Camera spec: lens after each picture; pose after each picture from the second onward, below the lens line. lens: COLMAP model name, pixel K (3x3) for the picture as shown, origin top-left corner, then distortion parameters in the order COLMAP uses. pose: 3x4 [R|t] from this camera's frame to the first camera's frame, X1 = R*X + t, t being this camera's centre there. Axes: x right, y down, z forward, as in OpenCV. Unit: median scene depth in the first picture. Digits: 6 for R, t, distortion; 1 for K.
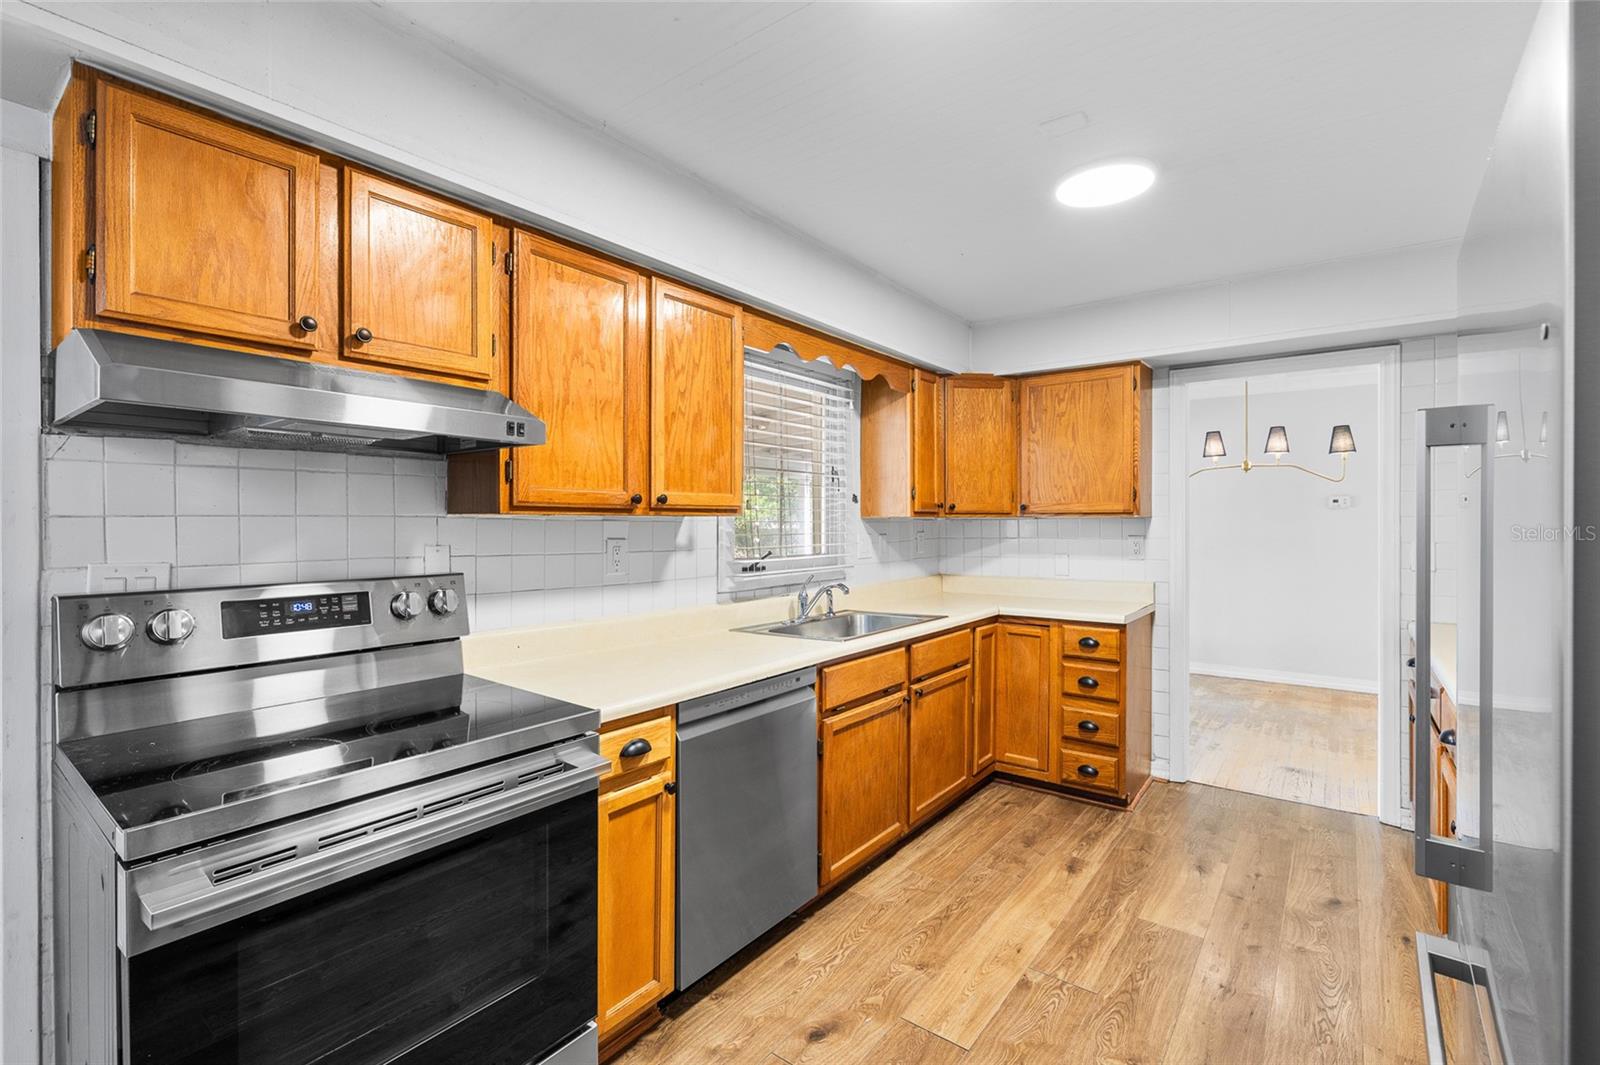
lens RADIAL K [[710.7, 0, 845.4], [0, 710.7, 513.6], [0, 0, 1]] dist [-0.010051, 0.003489]
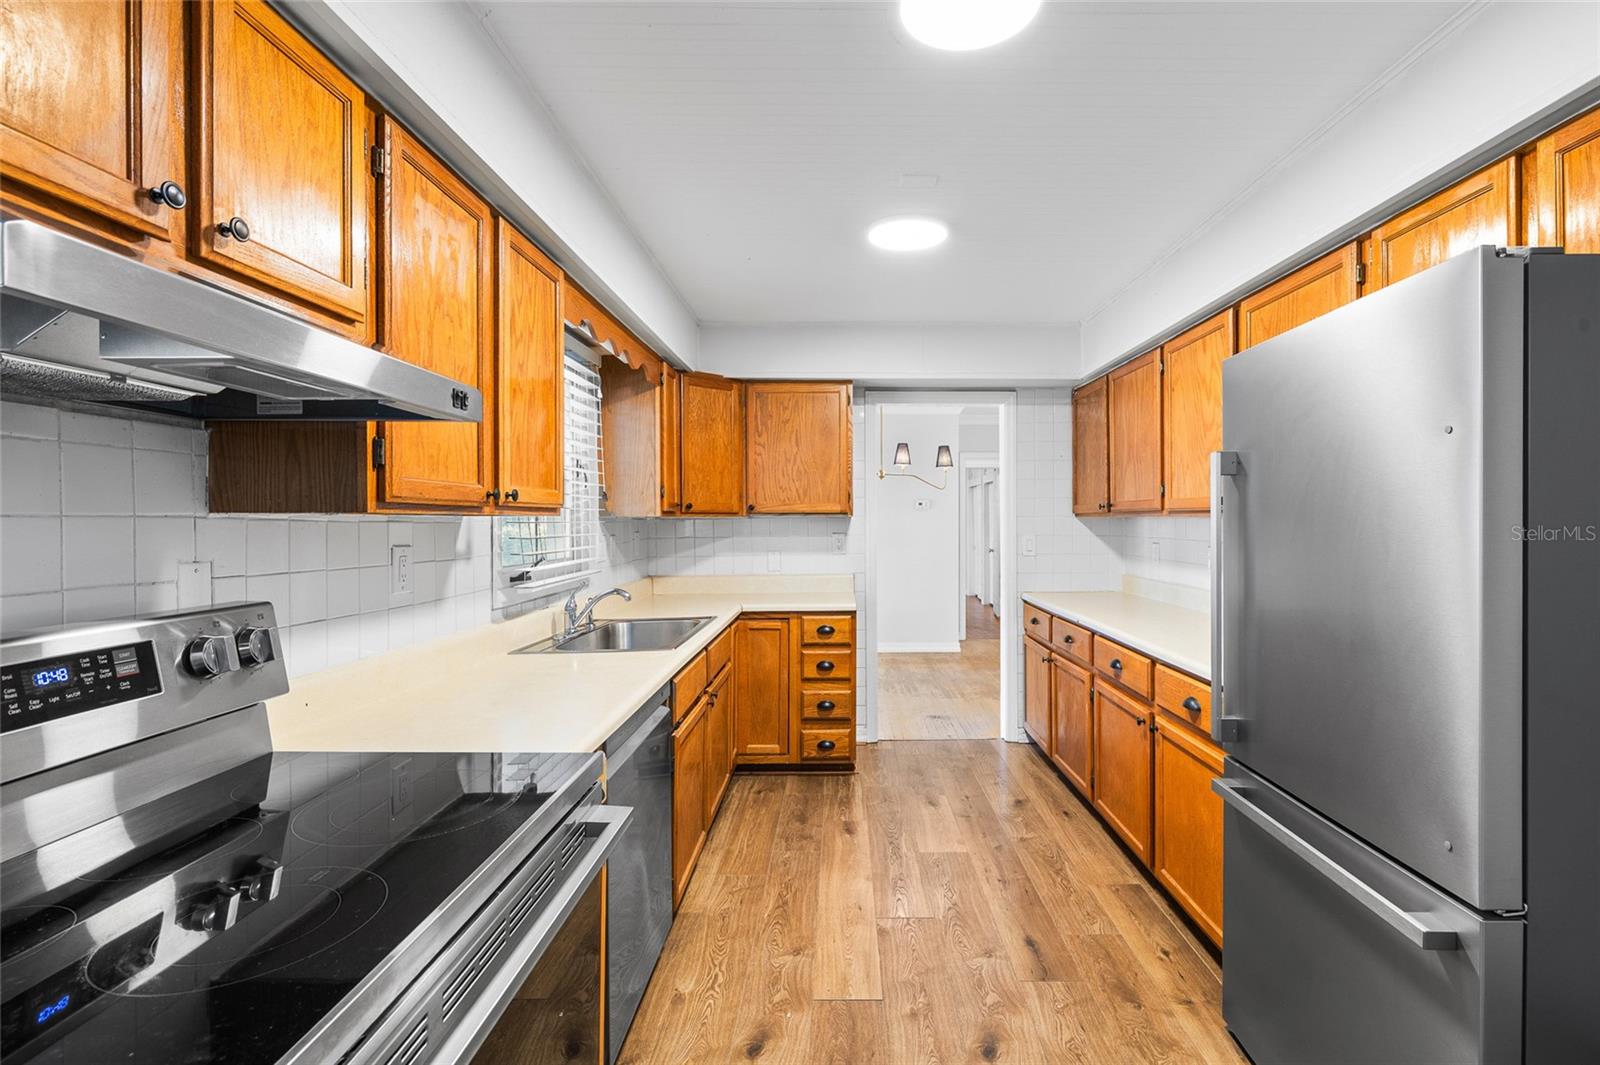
lens RADIAL K [[710.7, 0, 874.5], [0, 710.7, 513.3], [0, 0, 1]] dist [-0.010051, 0.003489]
pose [[0.794752, 0.003444, 0.606925, -0.296937], [-0.004088, 0.999992, -0.000320, -0.000755], [-0.606921, -0.002227, 0.794759, 0.075891]]
